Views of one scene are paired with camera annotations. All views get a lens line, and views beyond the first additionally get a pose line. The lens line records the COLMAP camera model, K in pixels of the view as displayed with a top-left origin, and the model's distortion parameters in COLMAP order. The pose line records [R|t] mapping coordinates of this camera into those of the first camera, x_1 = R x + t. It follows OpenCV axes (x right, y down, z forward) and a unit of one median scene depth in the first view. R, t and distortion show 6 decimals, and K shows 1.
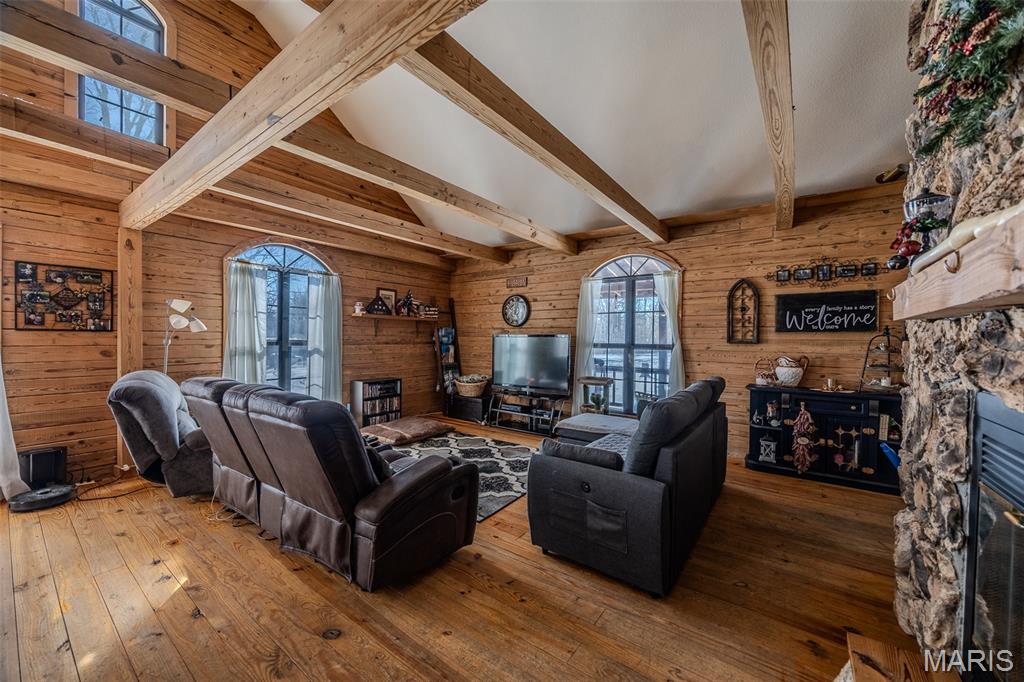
lens RADIAL K [[390.8, 0, 511.2], [0, 390.8, 340.9], [0, 0, 1]] dist [-0.000996, -0.000243]
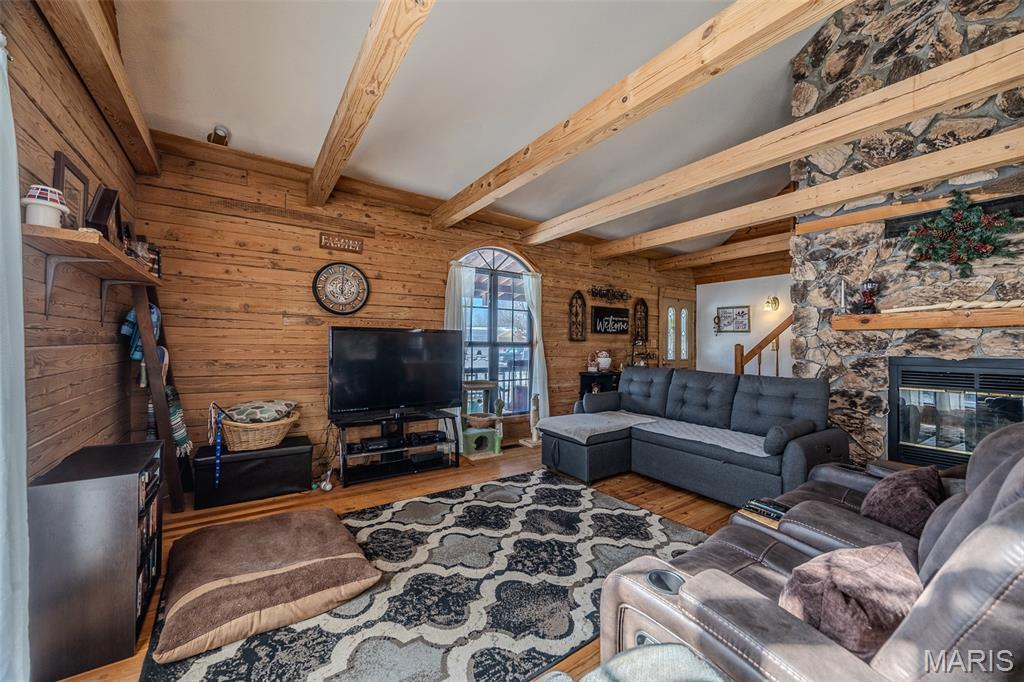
lens RADIAL K [[390.8, 0, 509.8], [0, 390.8, 343.8], [0, 0, 1]] dist [-0.000996, -0.000243]
pose [[0.326837, -0.005963, 0.945062, -0.564763], [-0.002209, 0.999973, 0.007073, 0.005112], [-0.945078, -0.004399, 0.326815, 0.644229]]
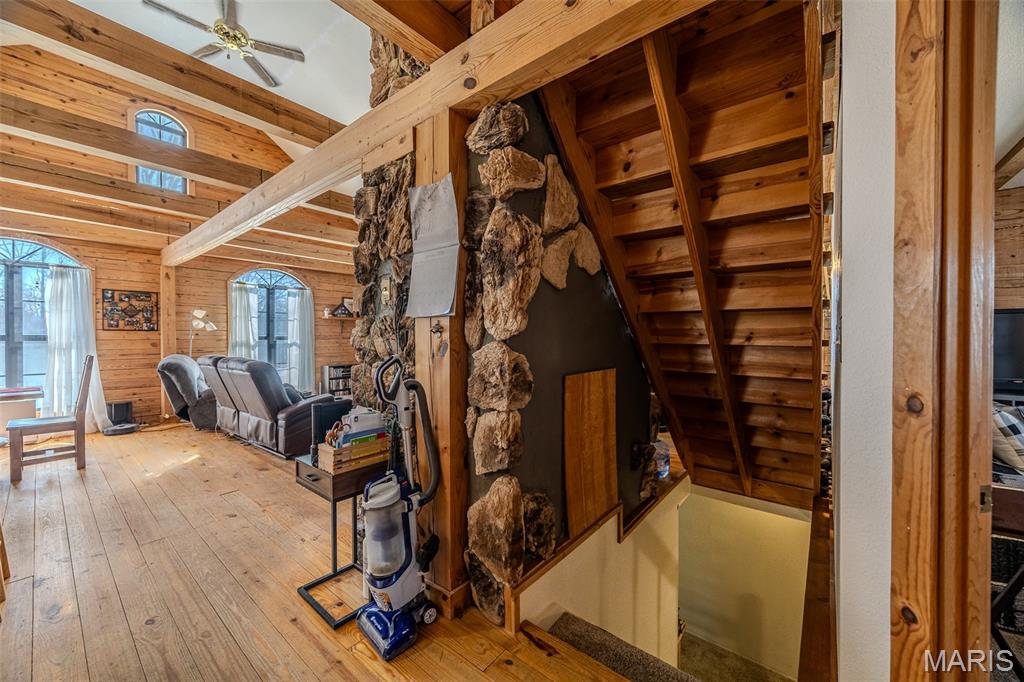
lens RADIAL K [[390.8, 0, 512.2], [0, 390.8, 339.8], [0, 0, 1]] dist [-0.000996, -0.000243]
pose [[0.999020, -0.009017, -0.043341, 0.532902], [0.009144, 0.999954, 0.002732, 0.023122], [0.043314, -0.003126, 0.999057, -0.573101]]
